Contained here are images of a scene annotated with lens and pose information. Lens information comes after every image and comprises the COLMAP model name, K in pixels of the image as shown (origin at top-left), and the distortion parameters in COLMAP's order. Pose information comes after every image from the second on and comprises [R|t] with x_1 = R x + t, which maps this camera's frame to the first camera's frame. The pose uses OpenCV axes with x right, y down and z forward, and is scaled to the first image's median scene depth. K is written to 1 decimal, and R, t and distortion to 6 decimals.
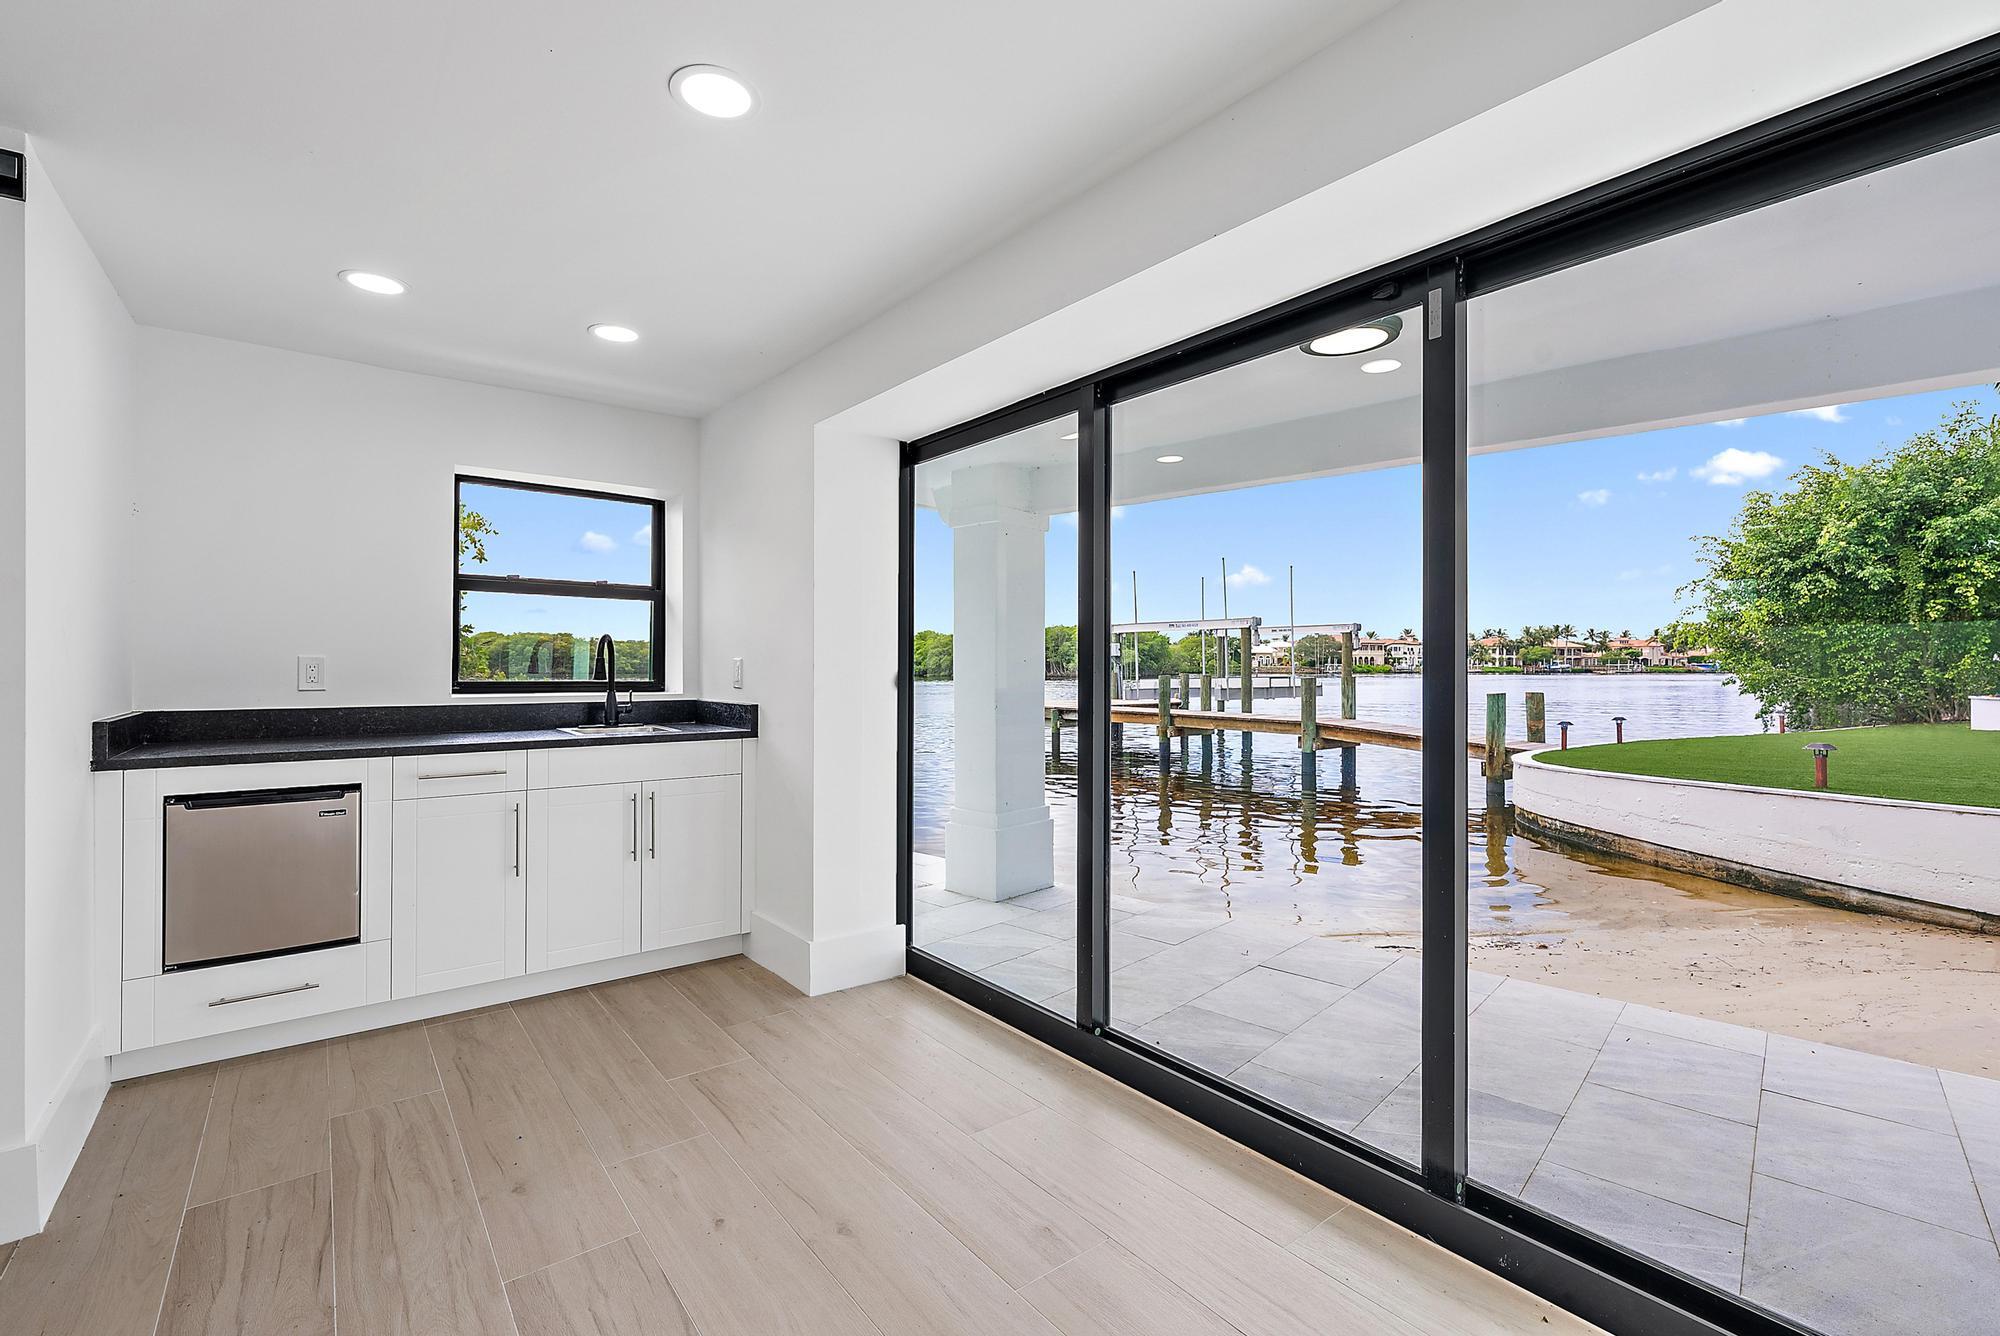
lens RADIAL K [[873.7, 0, 988.1], [0, 873.7, 668.7], [0, 0, 1]] dist [0.001922, -0.000869]
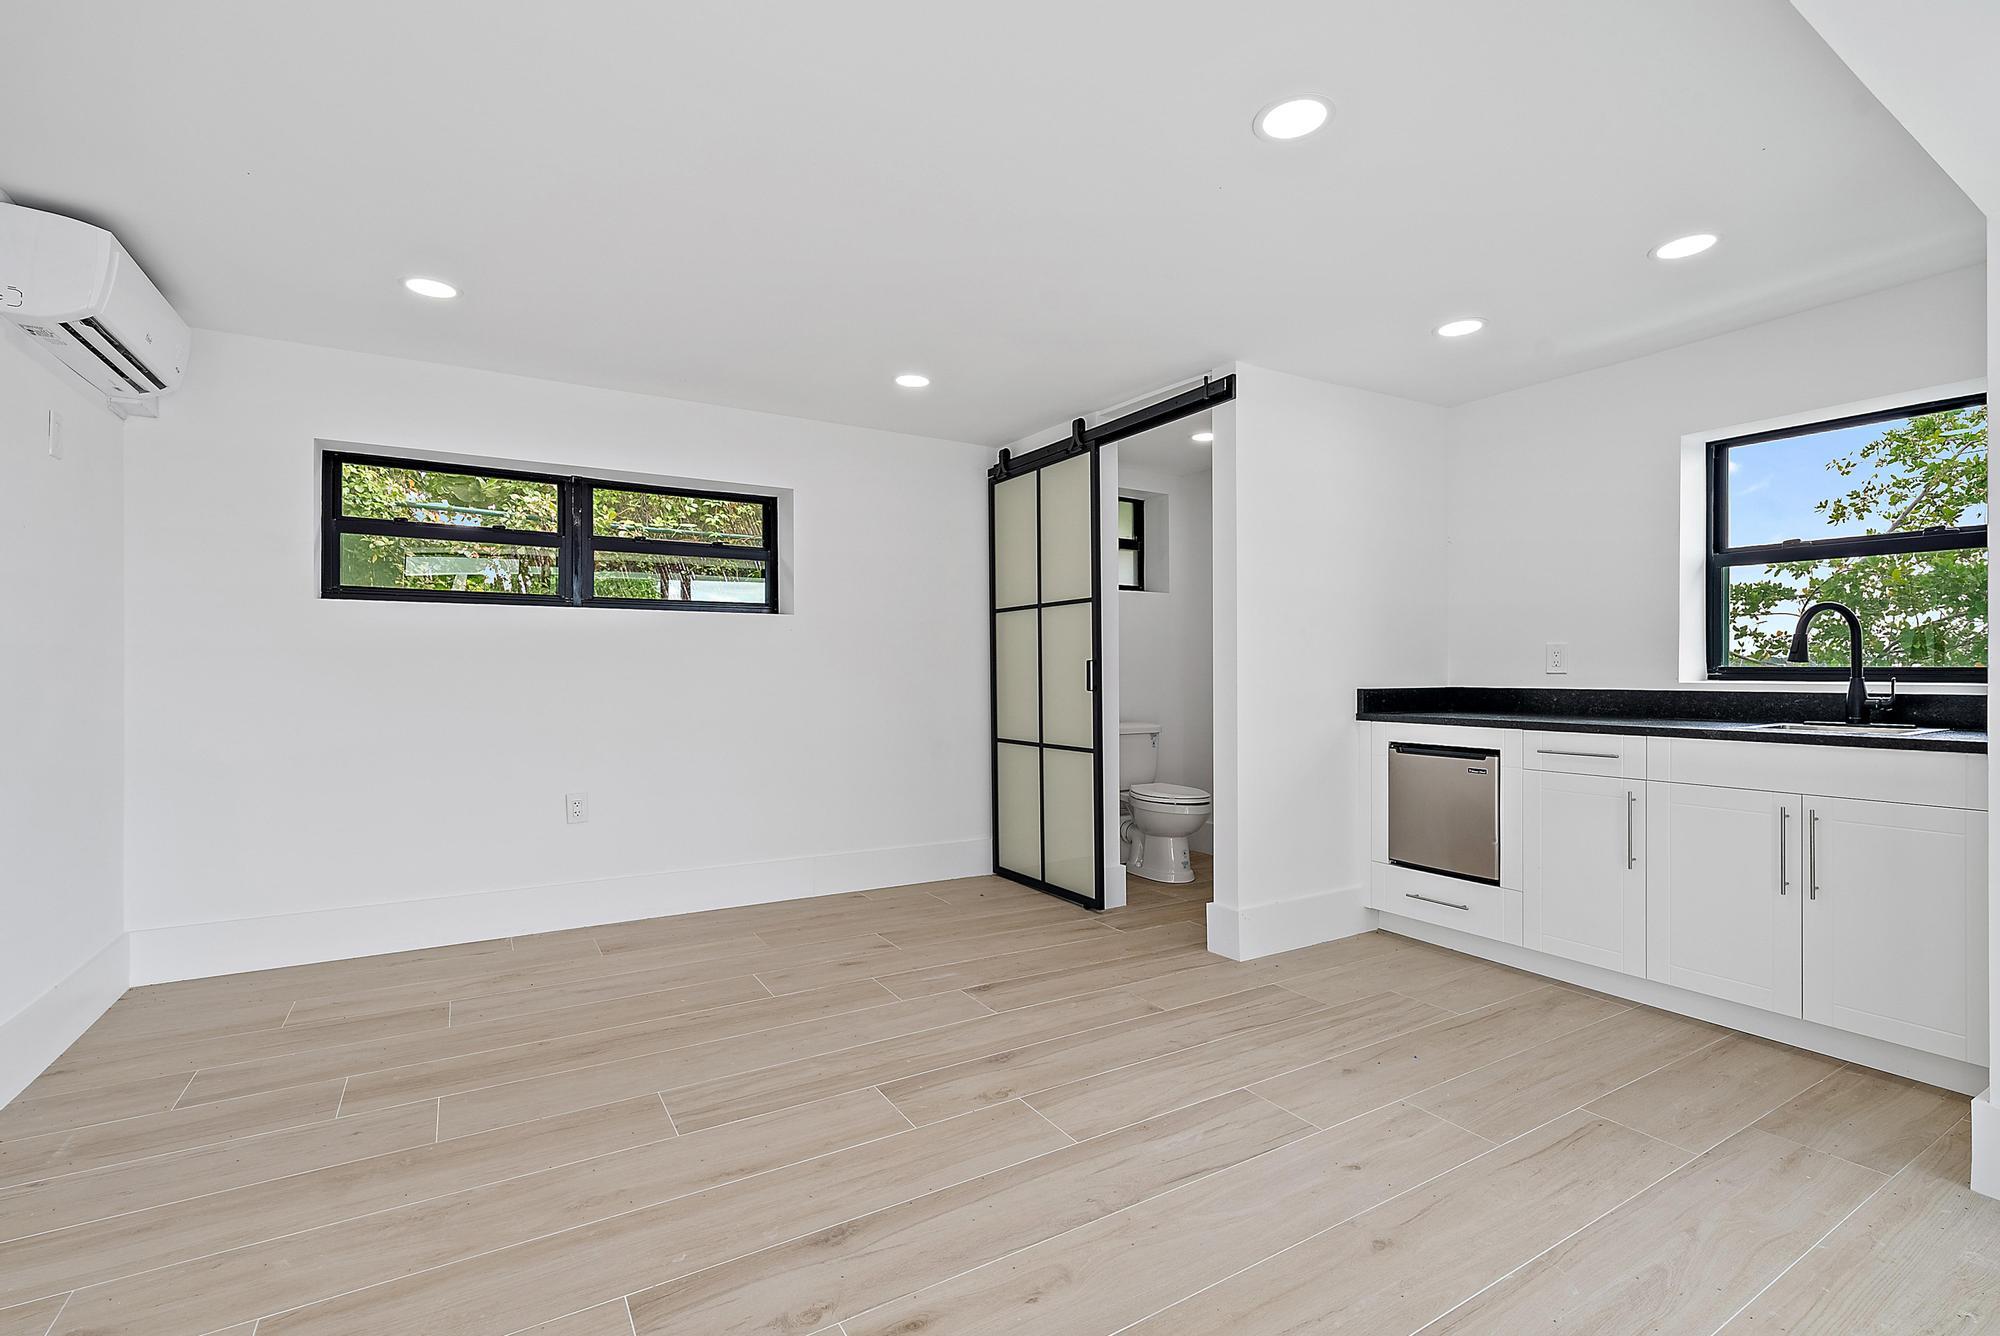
lens RADIAL K [[873.7, 0, 988.3], [0, 873.7, 669.0], [0, 0, 1]] dist [0.001922, -0.000869]
pose [[-0.117029, -0.001570, -0.993127, 0.483664], [0.001788, 0.999997, -0.001792, 0.021382], [0.993127, -0.001985, -0.117025, 0.420921]]
